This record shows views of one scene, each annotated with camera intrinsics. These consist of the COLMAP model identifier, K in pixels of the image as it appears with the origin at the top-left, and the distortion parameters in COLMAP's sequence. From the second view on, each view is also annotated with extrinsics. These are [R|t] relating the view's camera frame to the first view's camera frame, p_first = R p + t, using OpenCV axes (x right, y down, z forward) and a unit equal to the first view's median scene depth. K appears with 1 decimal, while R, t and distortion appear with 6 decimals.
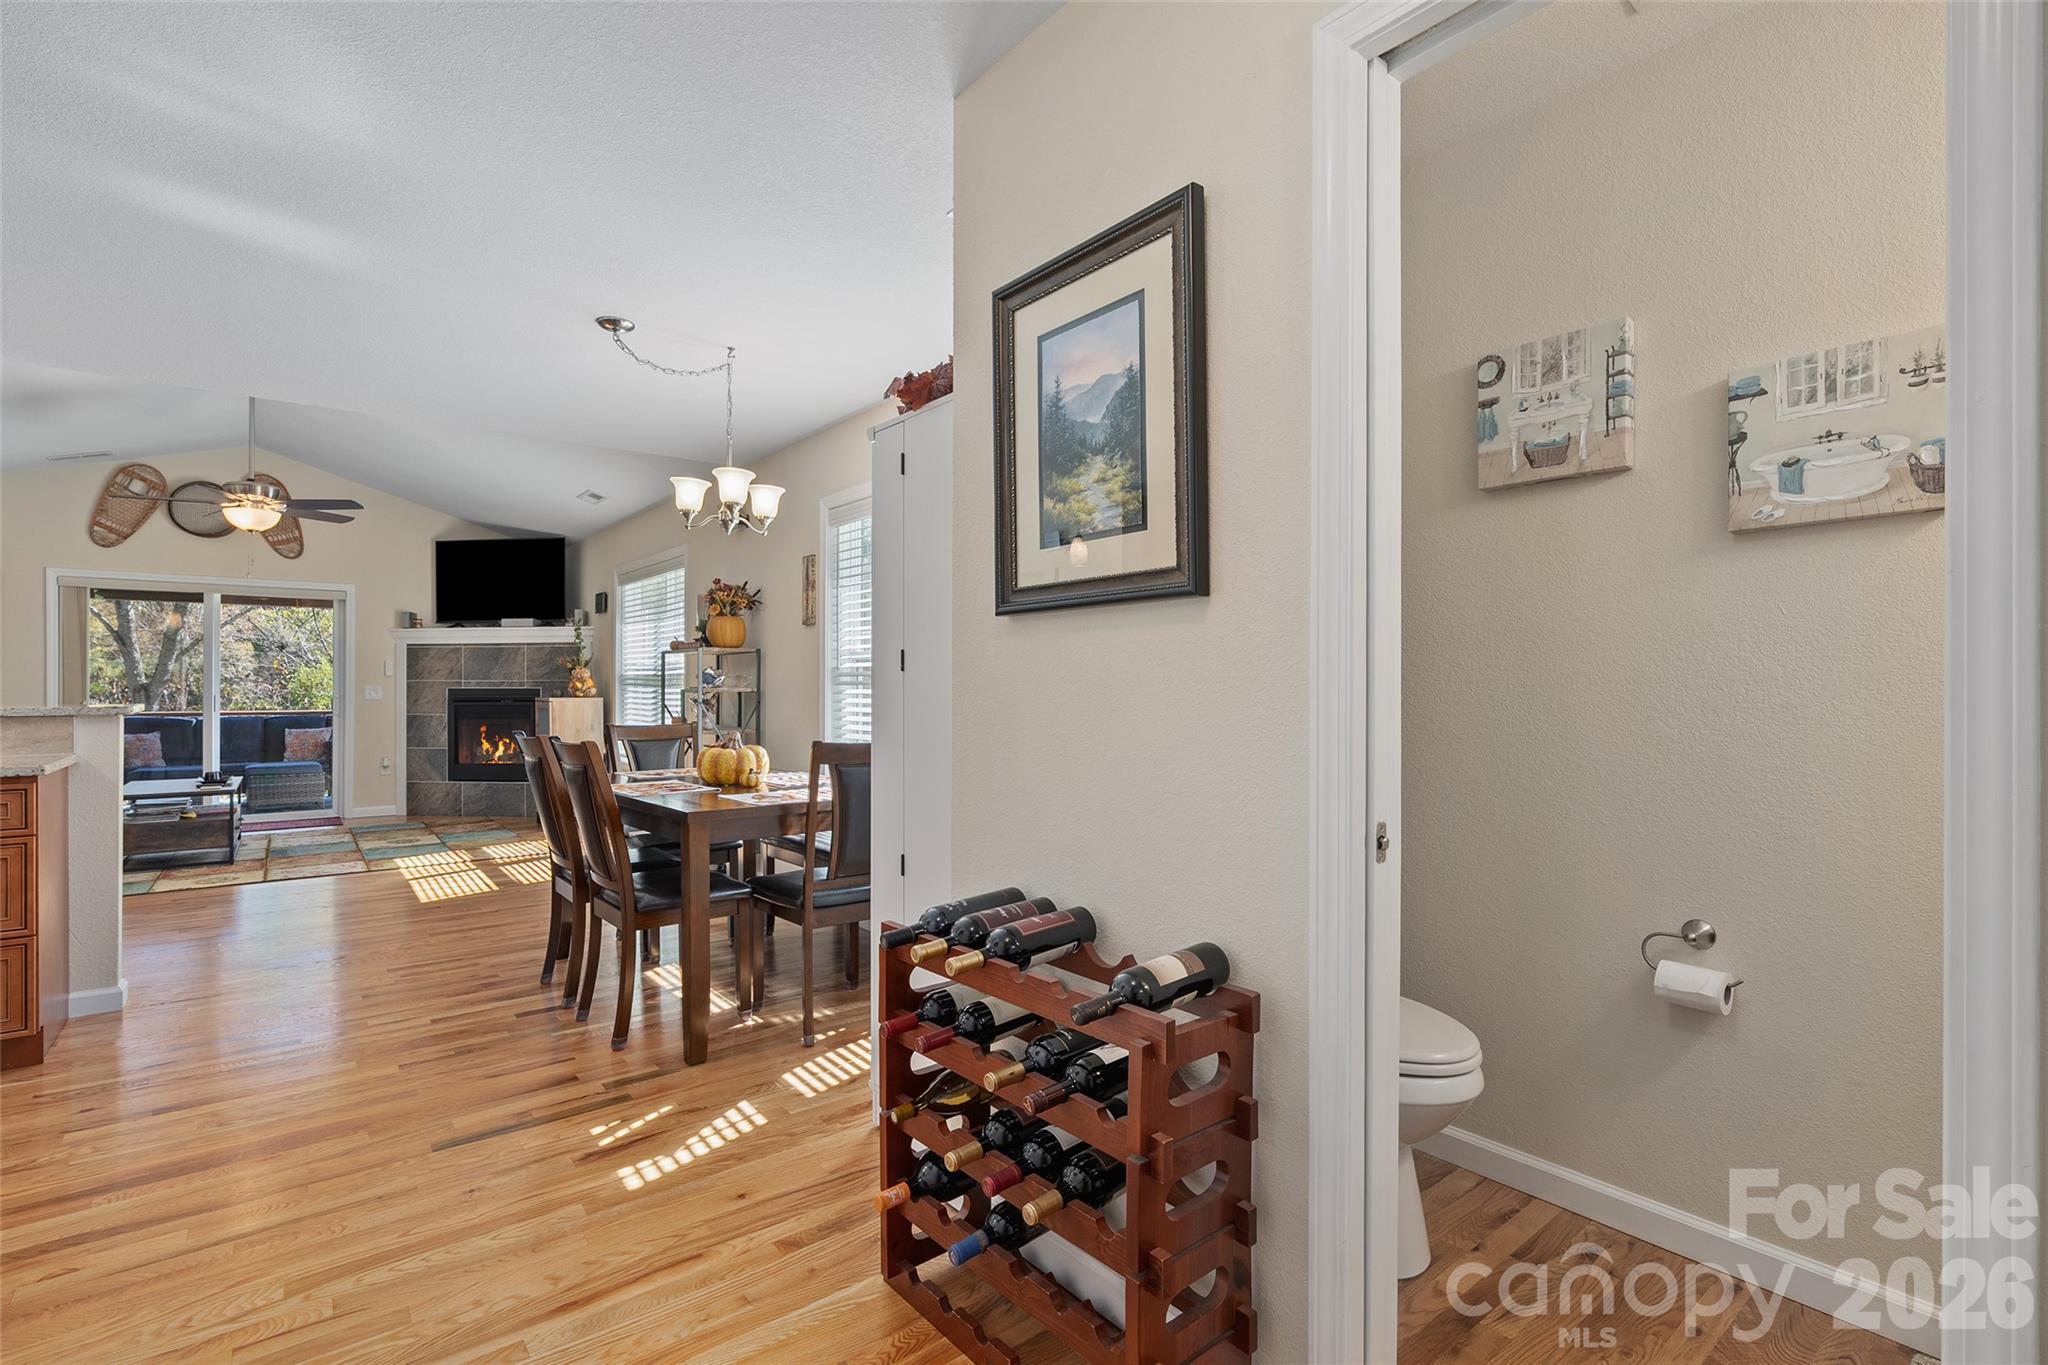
lens RADIAL K [[972.4, 0, 1030.2], [0, 972.4, 688.0], [0, 0, 1]] dist [-0.007267, 0.003967]
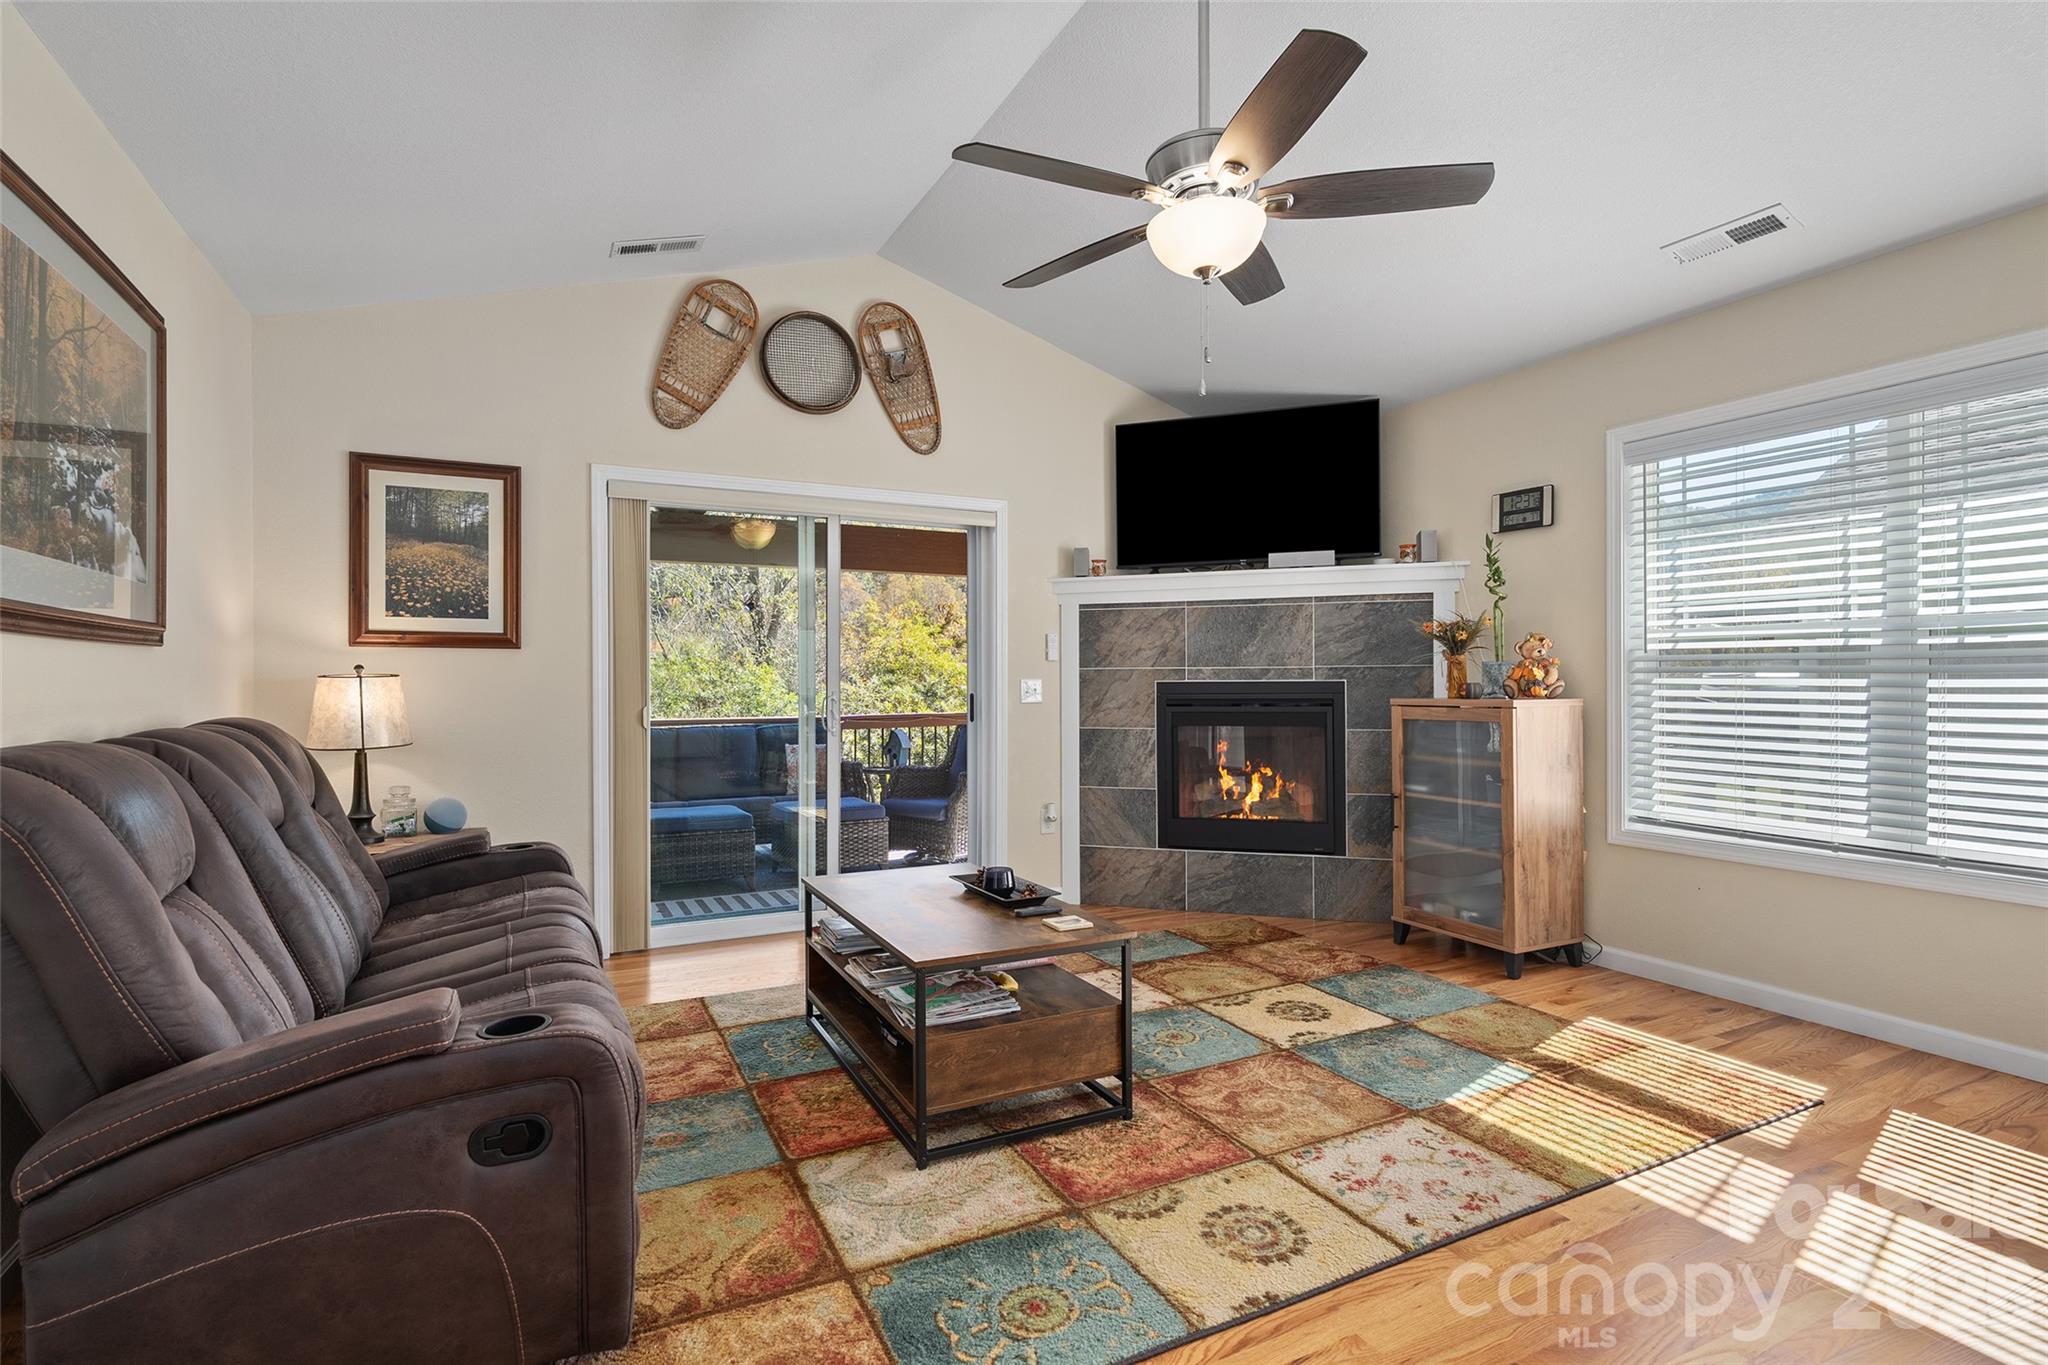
lens RADIAL K [[972.4, 0, 995.6], [0, 972.4, 682.0], [0, 0, 1]] dist [-0.007267, 0.003967]
pose [[0.979072, -0.005318, -0.203447, -0.741338], [0.004980, 0.999985, -0.002171, 0.001384], [0.203455, 0.001112, 0.979084, 0.554060]]
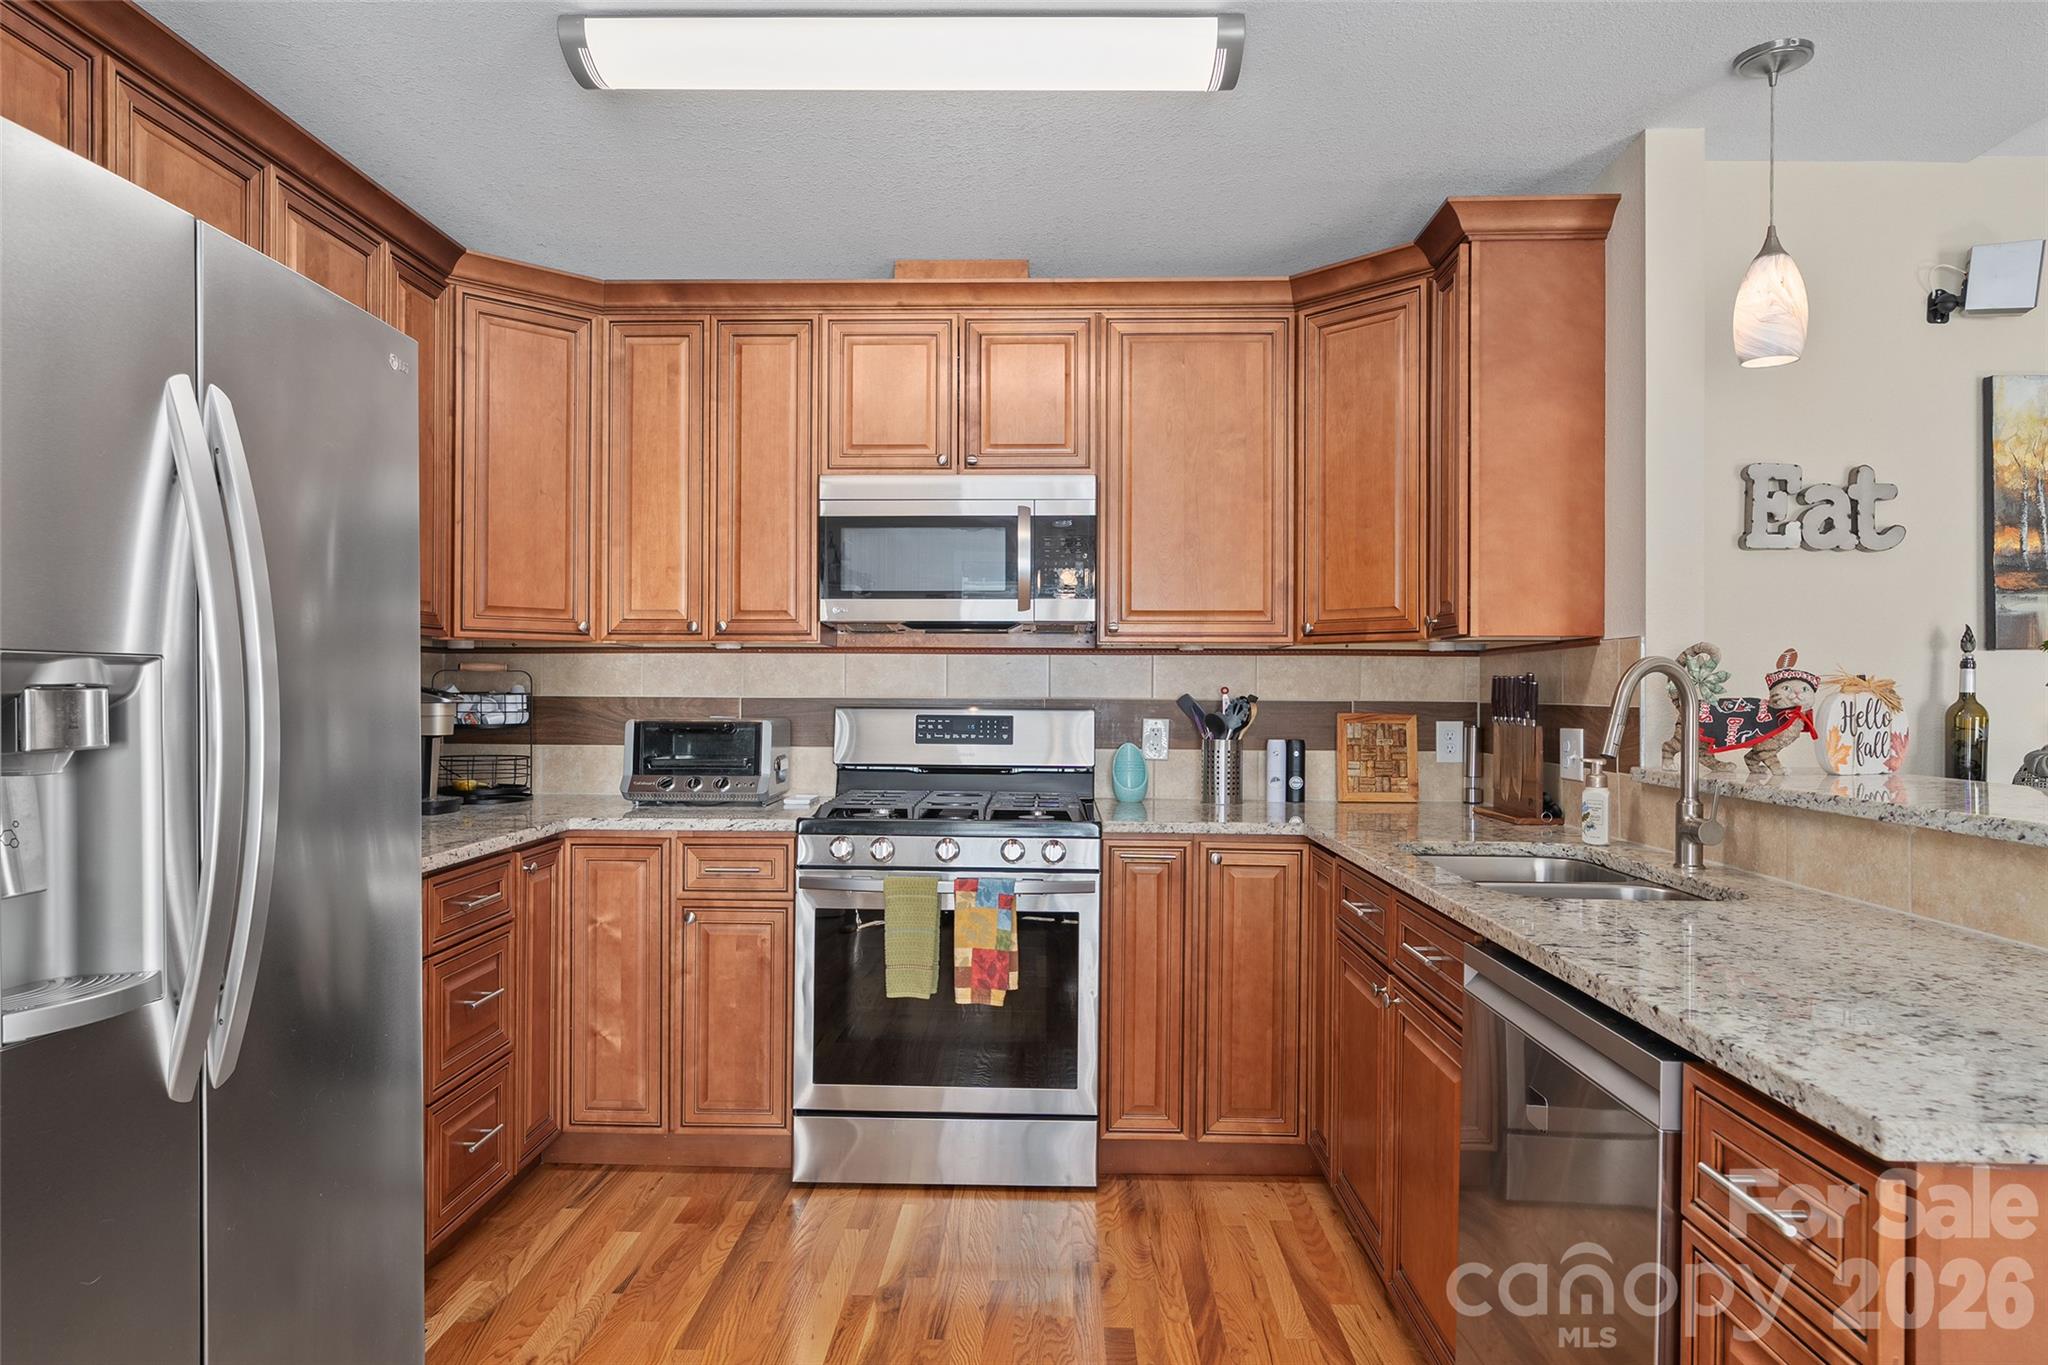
lens RADIAL K [[1246.3, 0, 1019.3], [0, 1246.3, 689.9], [0, 0, 1]] dist [-0.002666, 0.006634]
pose [[-0.645097, -0.001543, -0.764099, -0.277000], [-0.005821, 0.999979, 0.002895, -0.014765], [0.764078, 0.006316, -0.645093, 0.463539]]
